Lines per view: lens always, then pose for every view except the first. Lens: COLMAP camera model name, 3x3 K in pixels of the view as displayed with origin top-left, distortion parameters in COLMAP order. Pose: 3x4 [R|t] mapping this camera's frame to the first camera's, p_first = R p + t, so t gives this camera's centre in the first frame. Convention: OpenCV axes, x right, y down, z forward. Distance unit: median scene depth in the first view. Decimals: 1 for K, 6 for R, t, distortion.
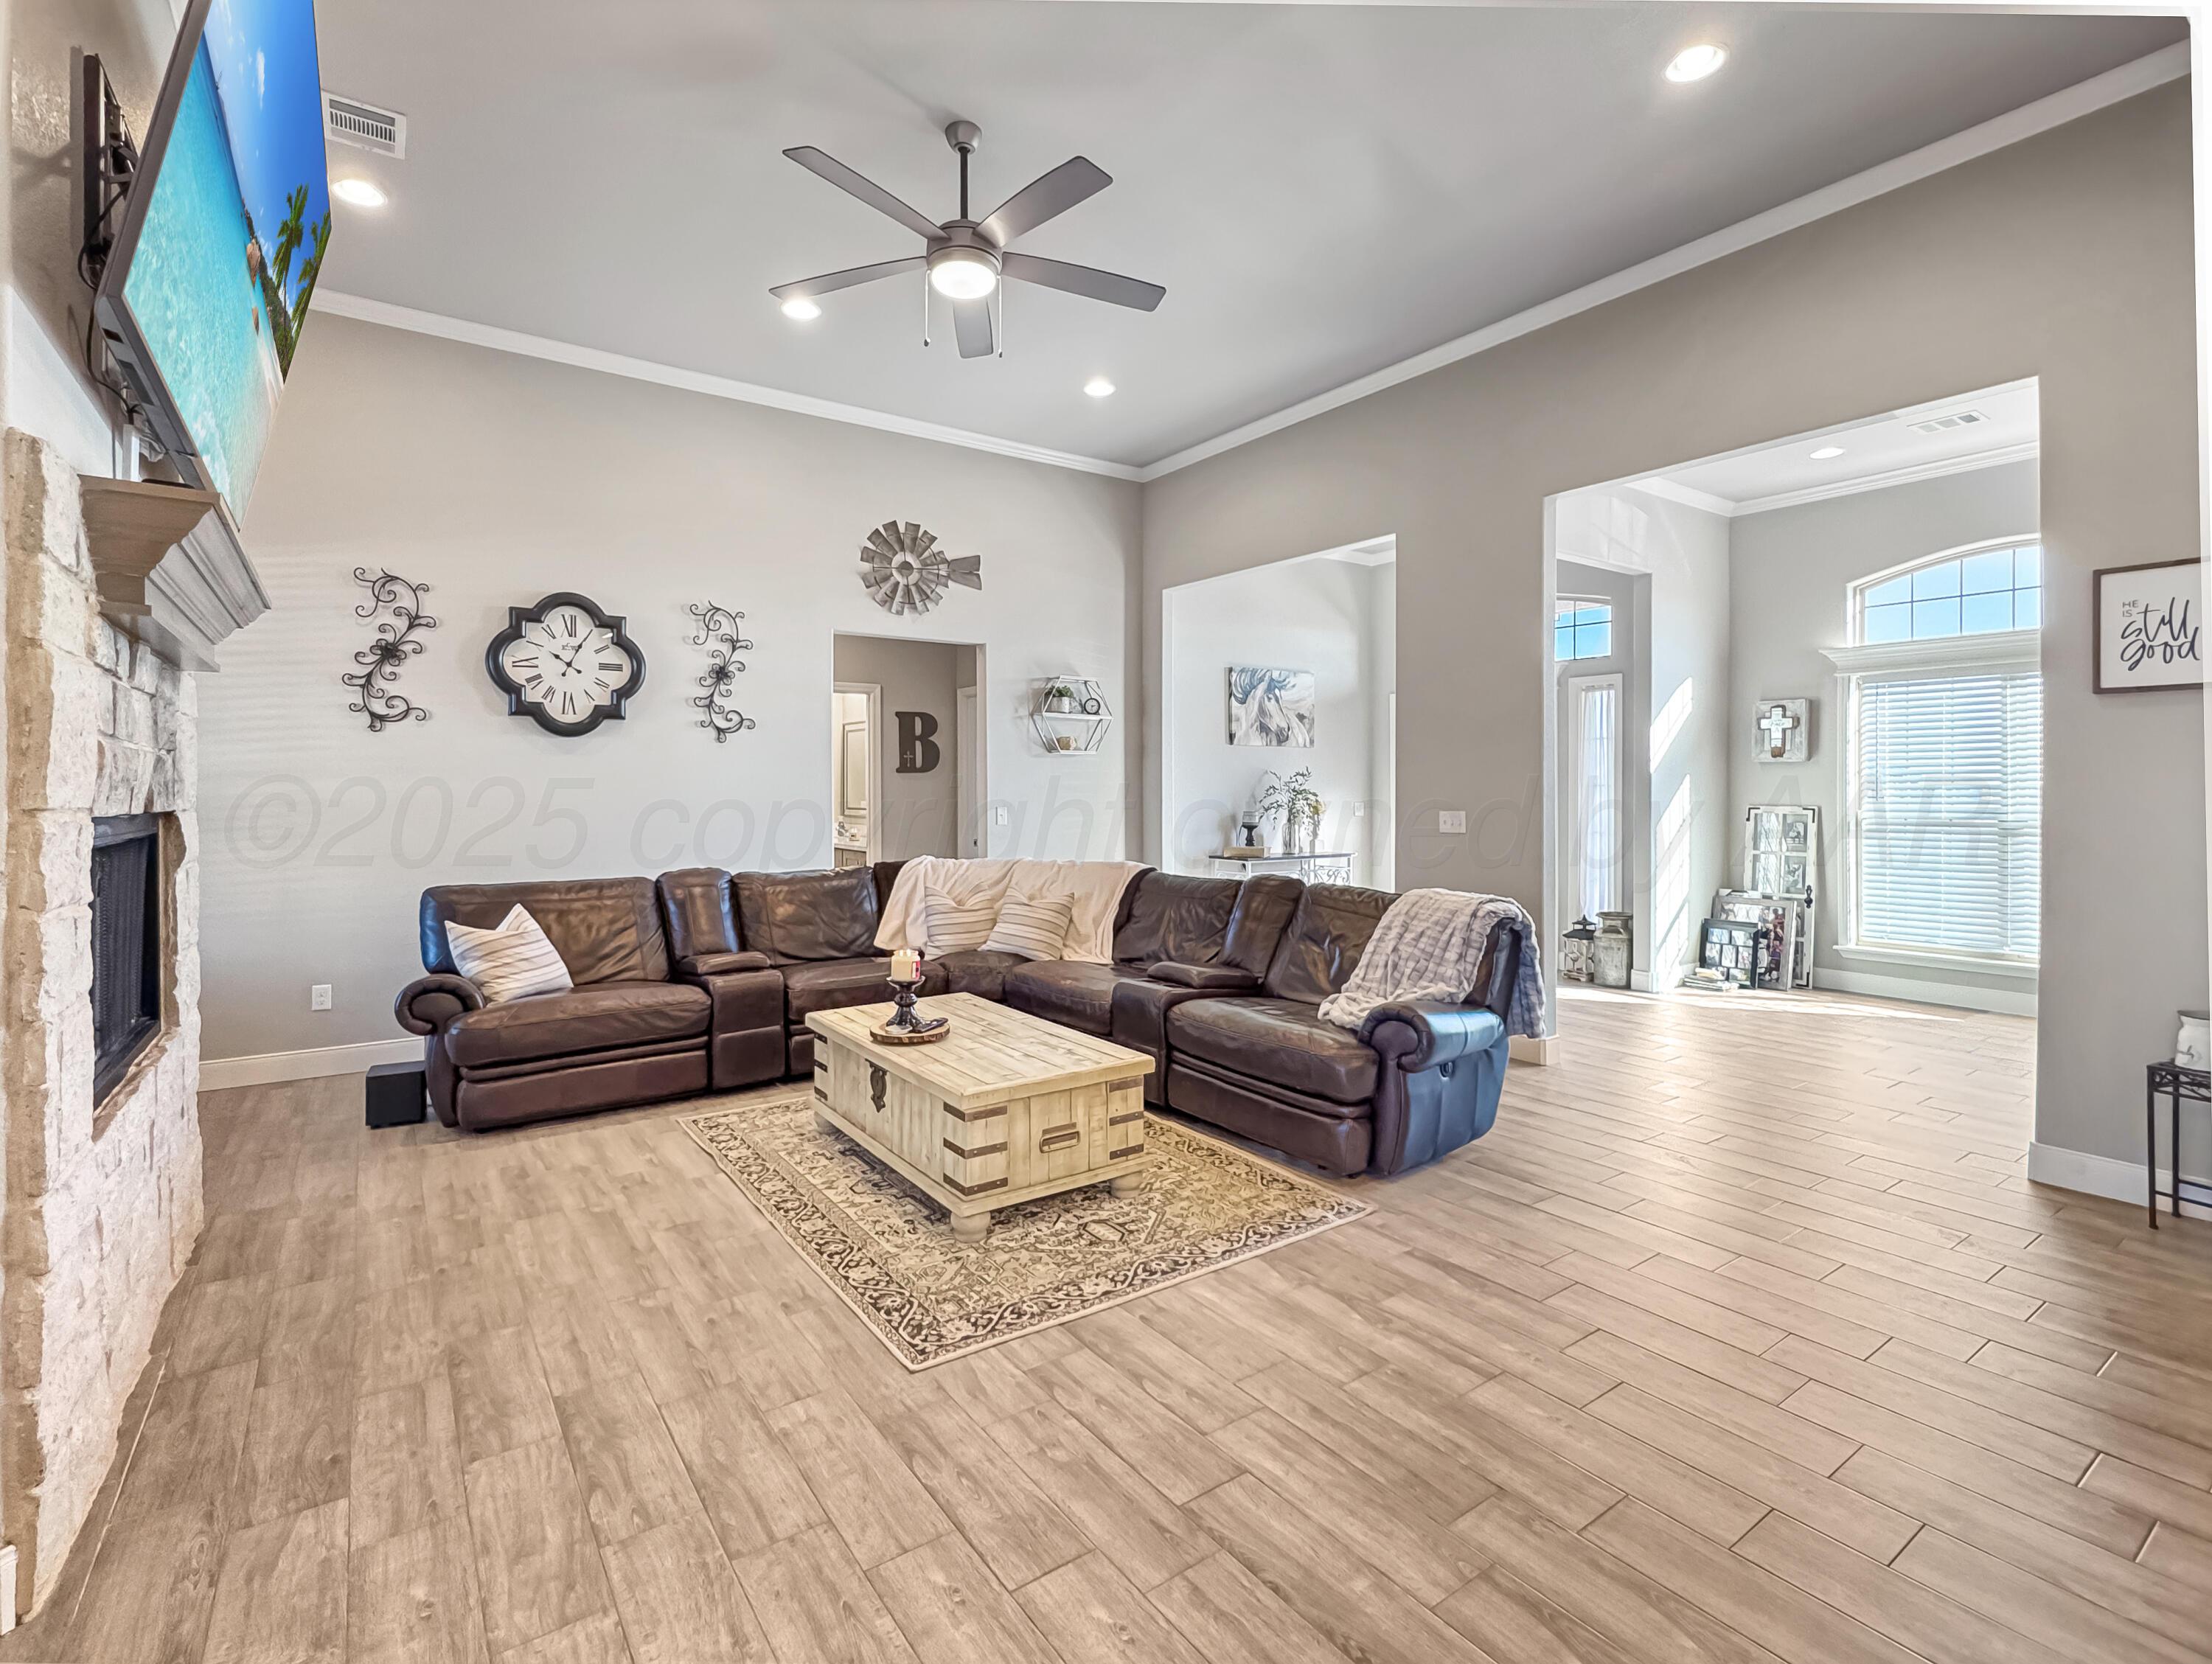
lens RADIAL K [[1033.5, 0, 1088.6], [0, 1033.5, 791.3], [0, 0, 1]] dist [-0.000555, 0.000698]
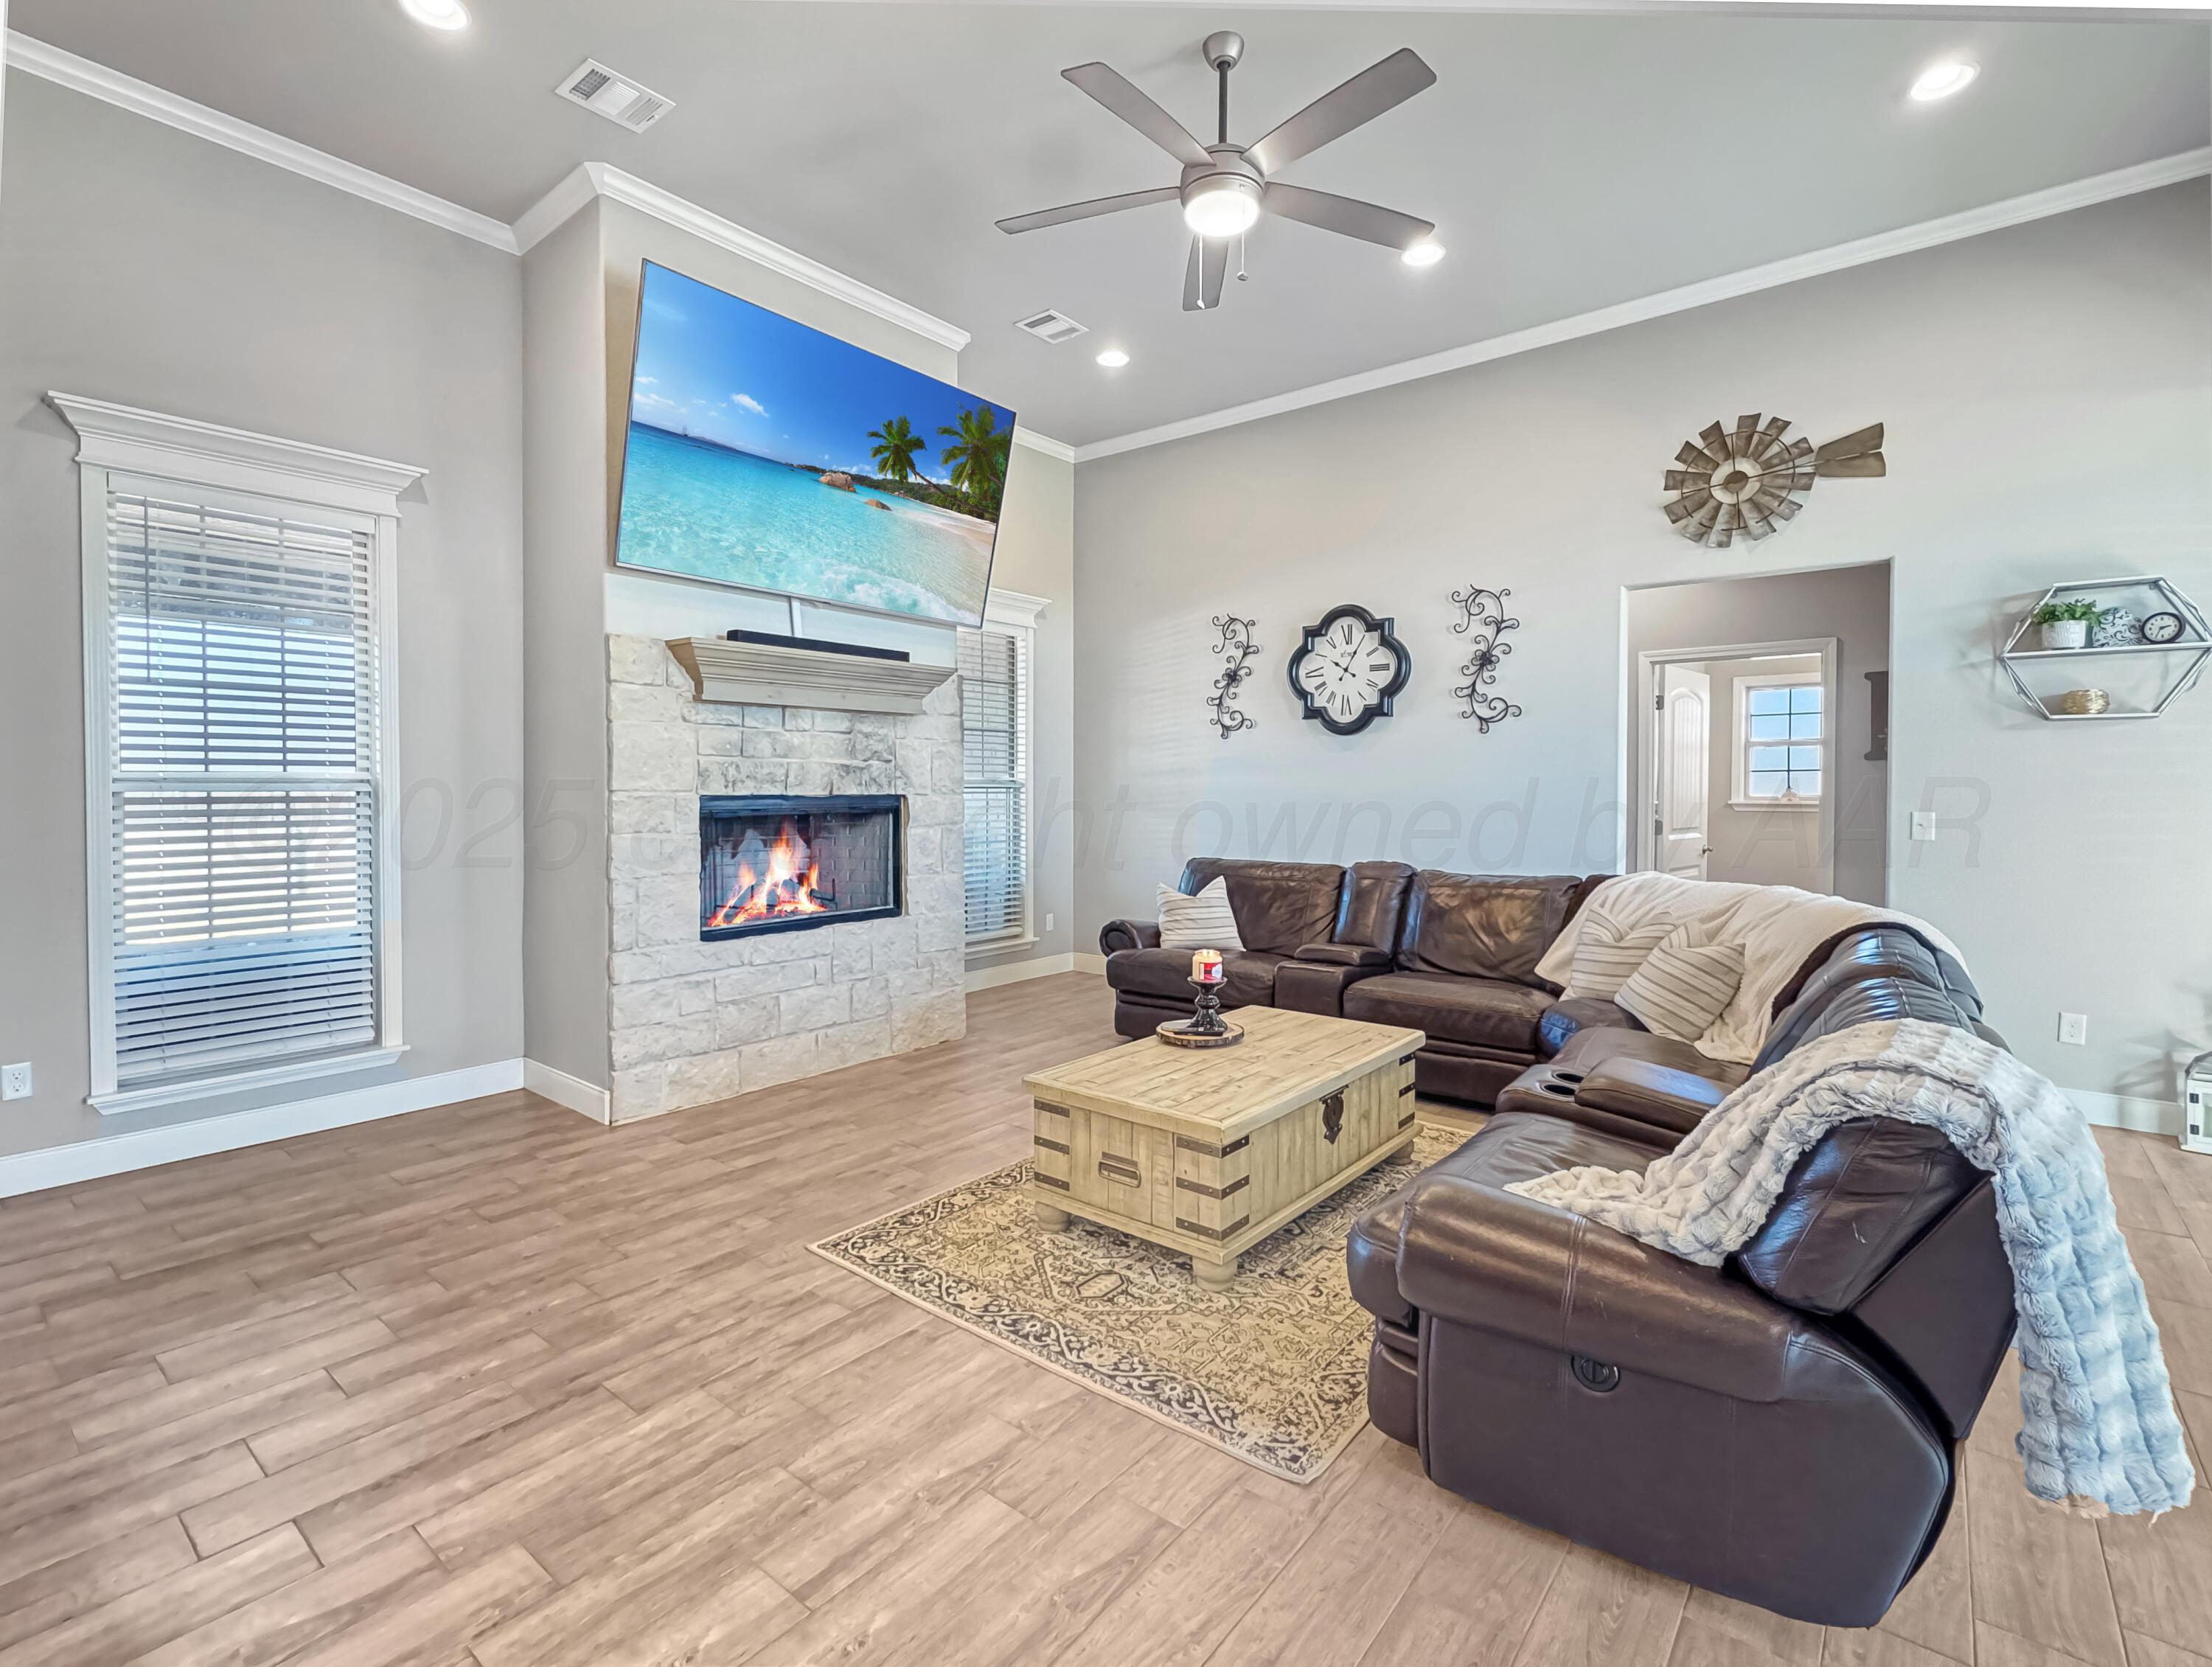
lens RADIAL K [[1033.5, 0, 1094.2], [0, 1033.5, 817.7], [0, 0, 1]] dist [-0.000555, 0.000698]
pose [[0.278338, 0.032924, -0.959919, 0.689458], [-0.004821, 0.999448, 0.032882, 0.000047], [0.960471, -0.004524, 0.278343, 0.615280]]
